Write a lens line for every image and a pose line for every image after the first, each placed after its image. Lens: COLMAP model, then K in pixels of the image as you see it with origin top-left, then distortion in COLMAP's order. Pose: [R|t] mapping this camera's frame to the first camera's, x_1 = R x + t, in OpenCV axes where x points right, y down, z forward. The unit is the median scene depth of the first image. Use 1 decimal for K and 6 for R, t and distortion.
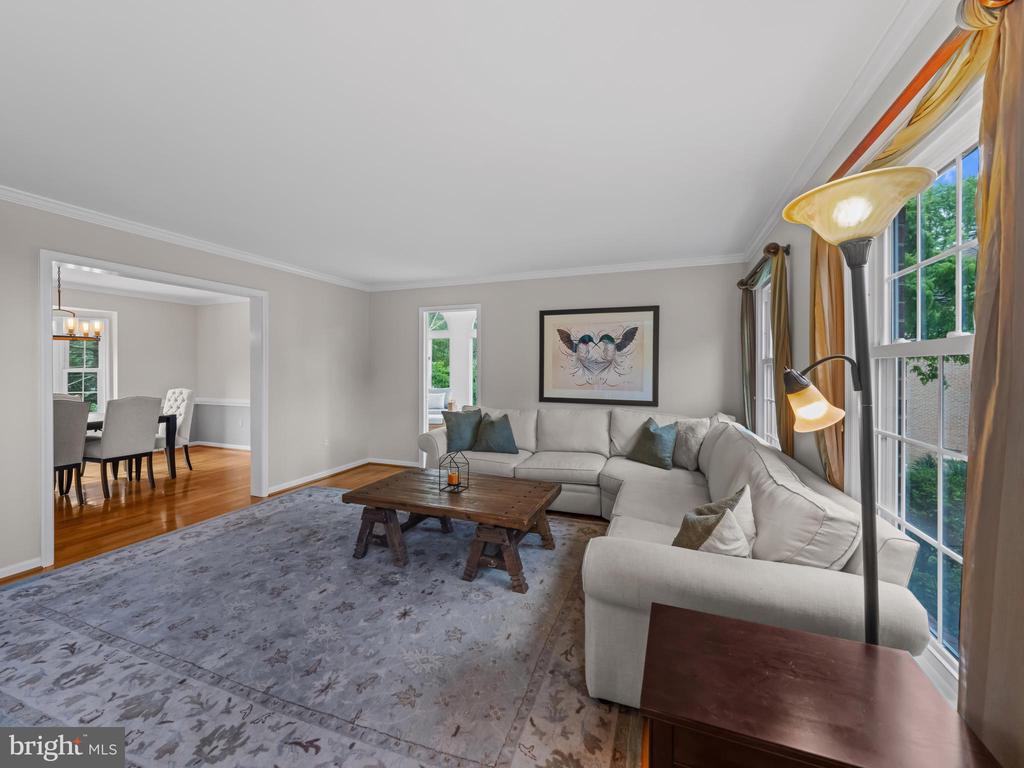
lens RADIAL K [[400.8, 0, 517.4], [0, 400.8, 373.6], [0, 0, 1]] dist [-0.002404, 0.001624]
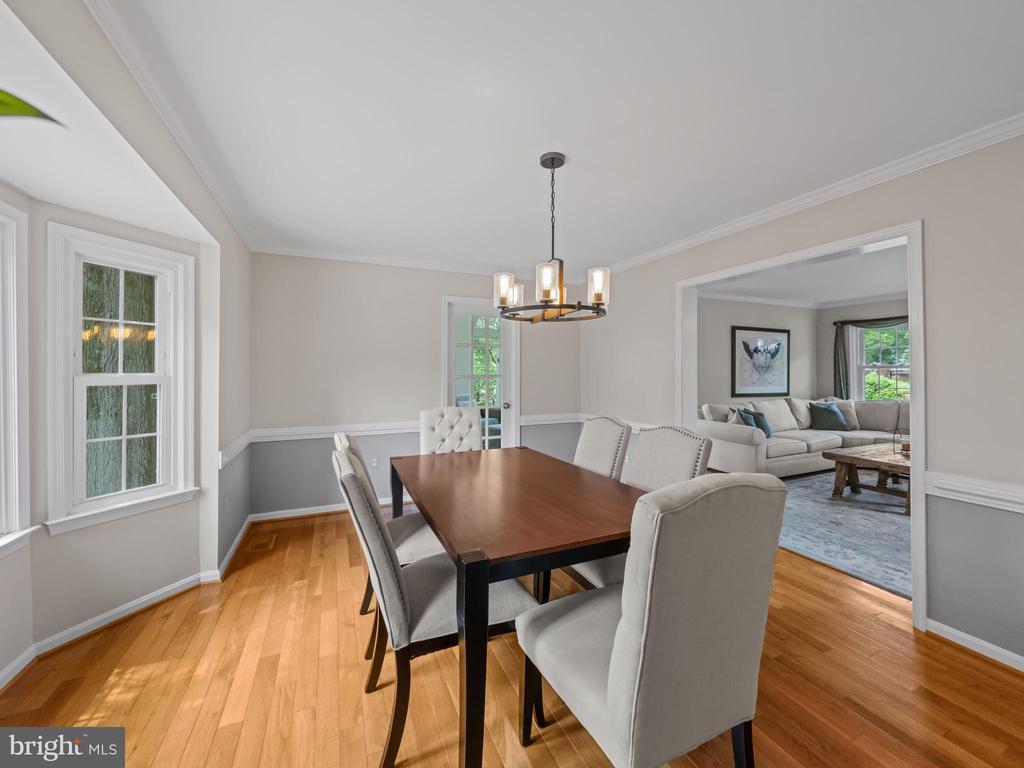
lens RADIAL K [[400.8, 0, 506.4], [0, 400.8, 369.0], [0, 0, 1]] dist [-0.002404, 0.001624]
pose [[0.722235, 0.000957, 0.691647, -1.384694], [0.015065, 0.999740, -0.017114, -0.009007], [-0.691483, 0.022780, 0.722033, 0.596503]]
